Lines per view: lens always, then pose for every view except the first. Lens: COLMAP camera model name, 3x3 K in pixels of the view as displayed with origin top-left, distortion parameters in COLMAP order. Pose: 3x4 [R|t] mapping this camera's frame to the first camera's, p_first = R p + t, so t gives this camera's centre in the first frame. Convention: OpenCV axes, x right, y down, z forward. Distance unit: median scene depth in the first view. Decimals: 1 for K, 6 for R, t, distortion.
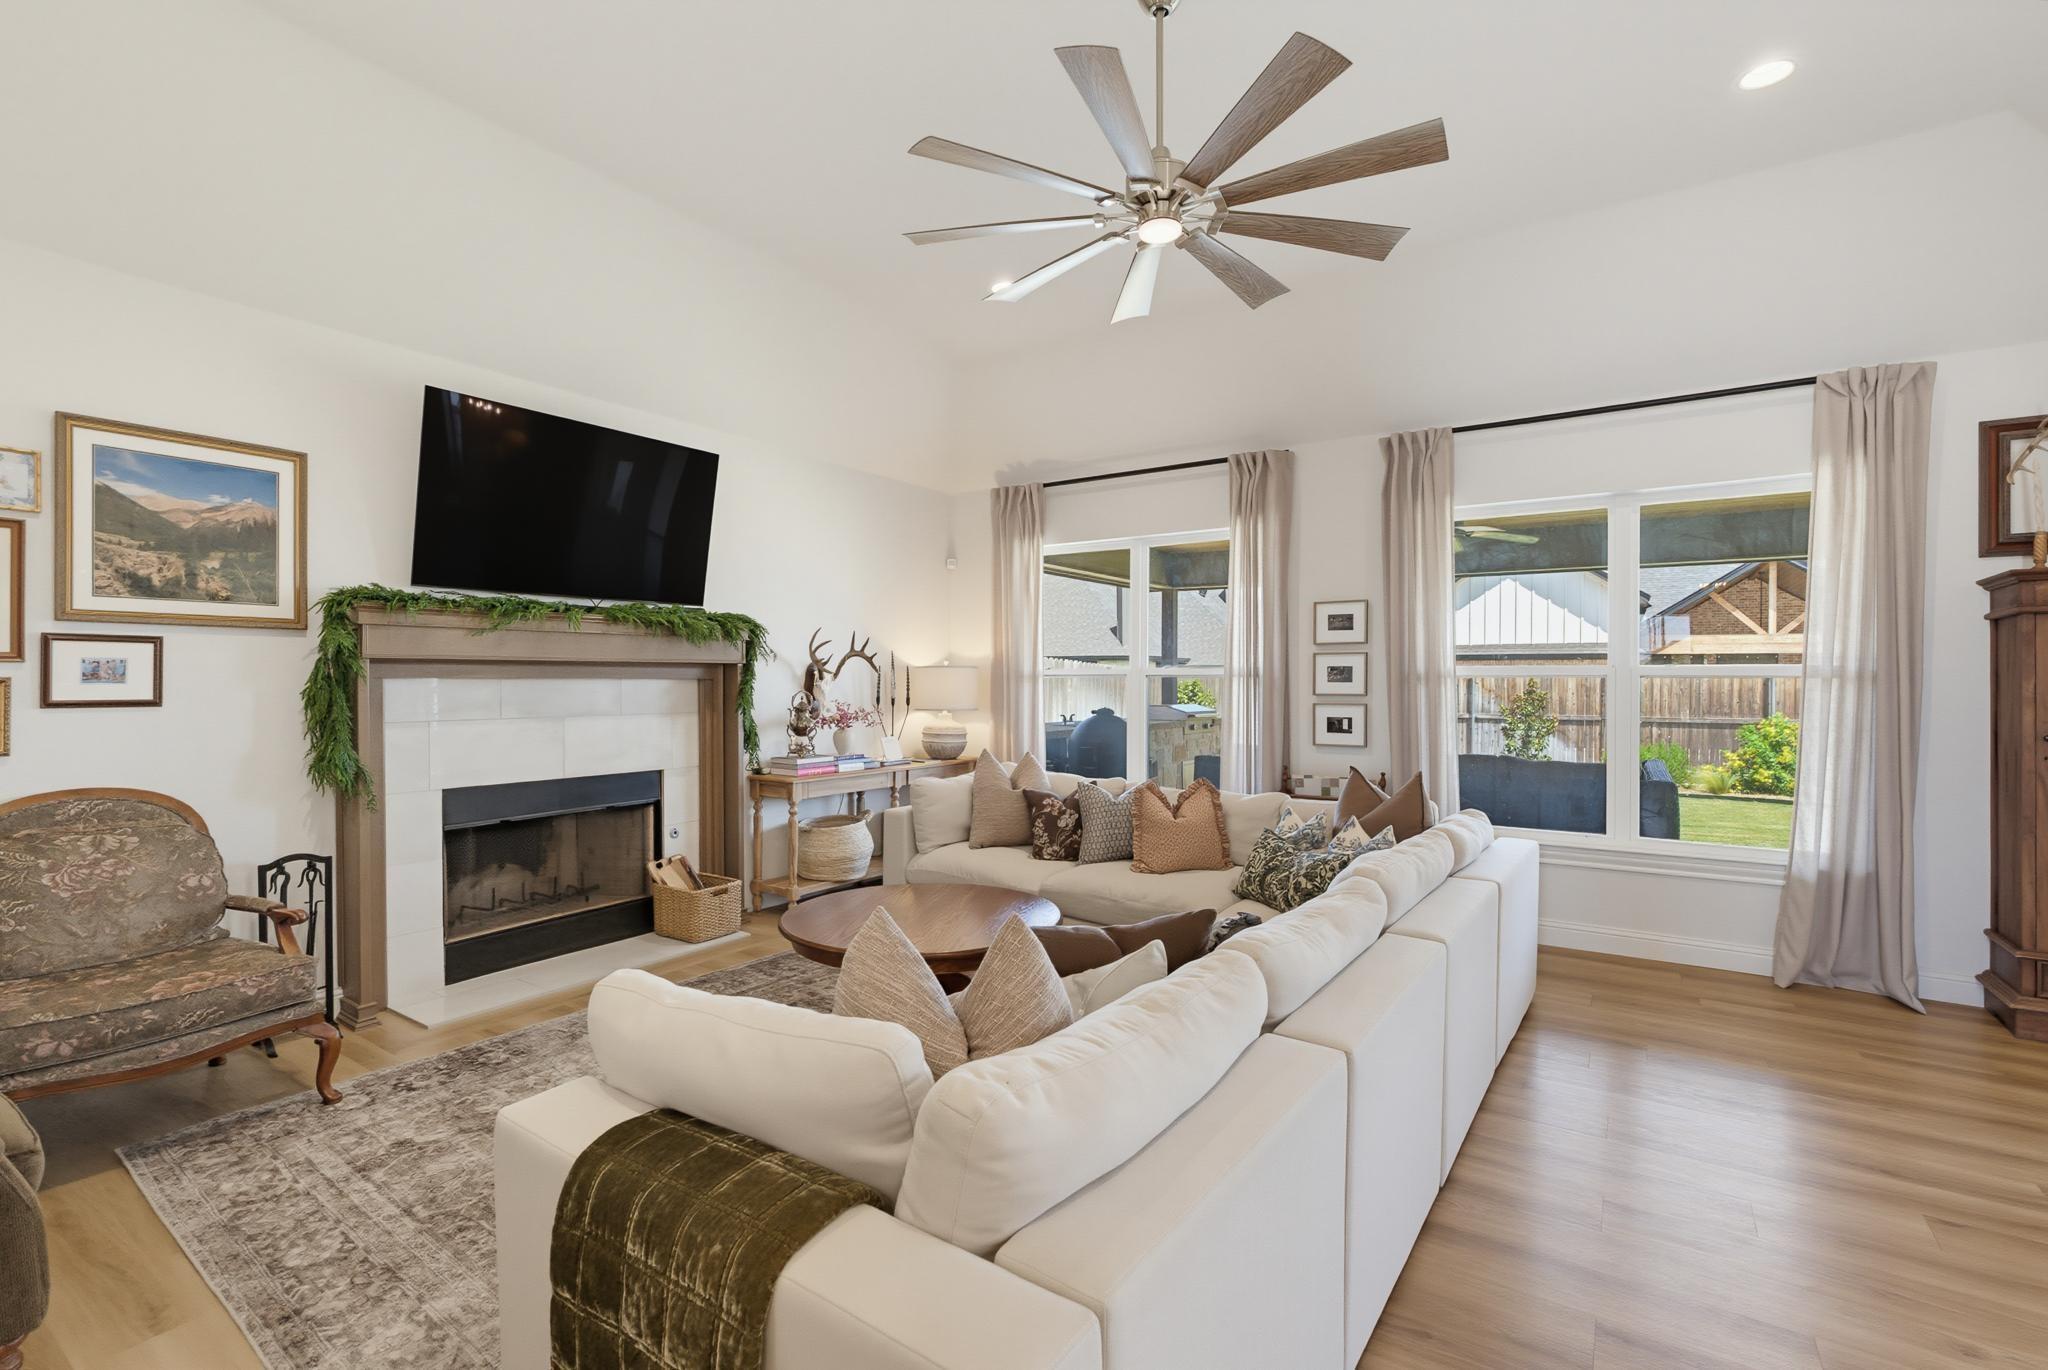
lens RADIAL K [[928.3, 0, 1025.2], [0, 928.3, 674.8], [0, 0, 1]] dist [-0.000267, 0.000056]
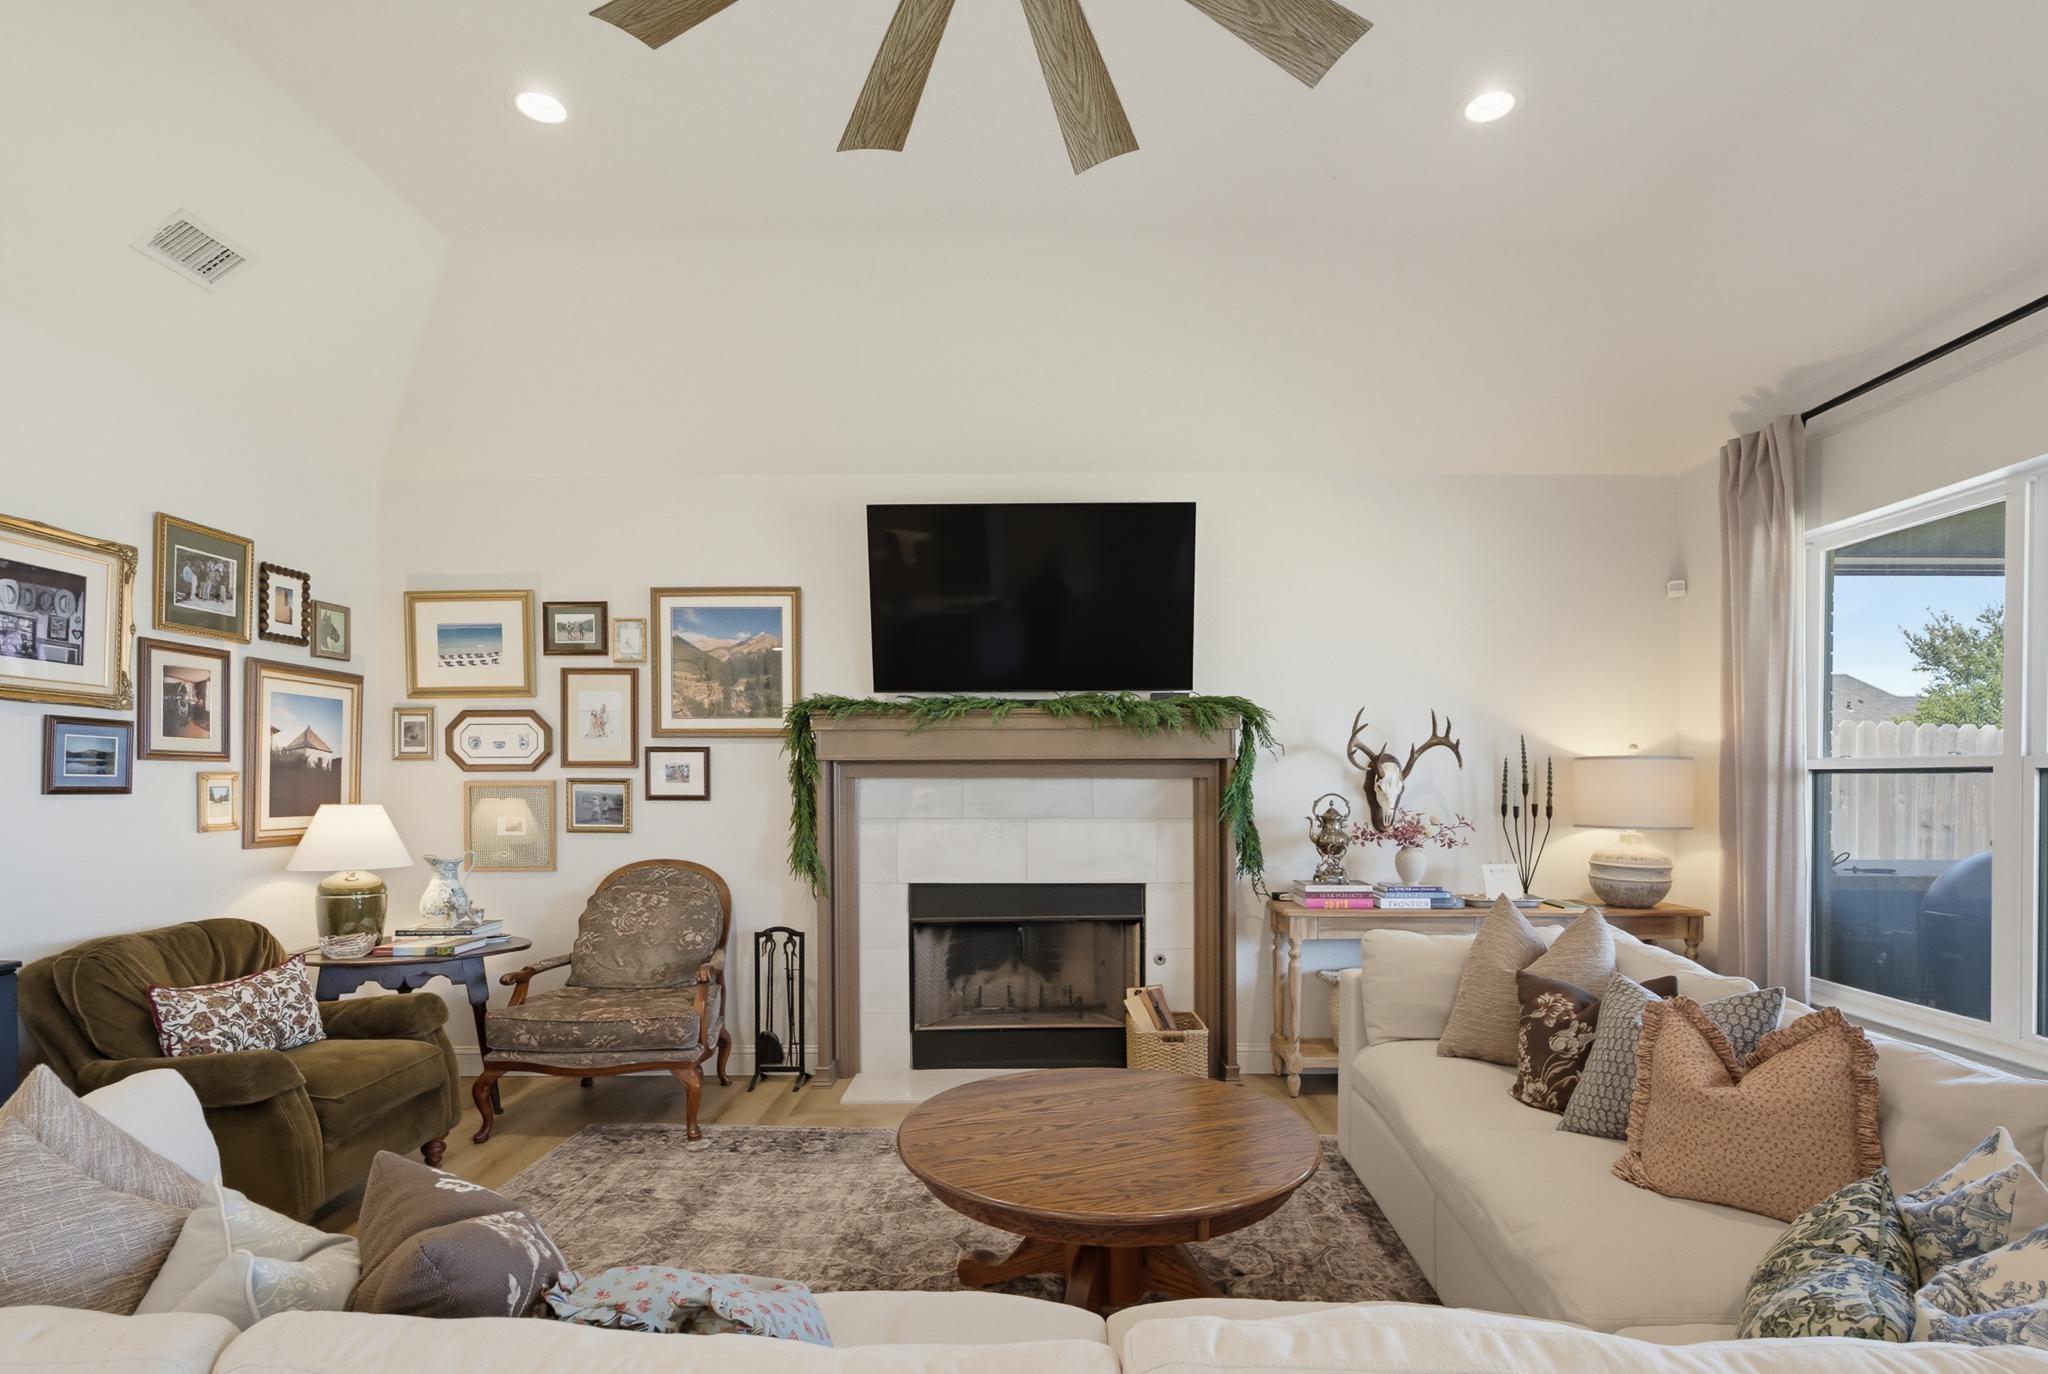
lens RADIAL K [[1017.6, 0, 1033.1], [0, 1017.6, 781.0], [0, 0, 1]] dist [-0.000617, 0.000099]
pose [[0.551740, -0.000437, -0.834016, 0.451826], [0.006342, 0.999973, 0.003672, 0.003957], [0.833992, -0.007316, 0.551728, 0.521754]]
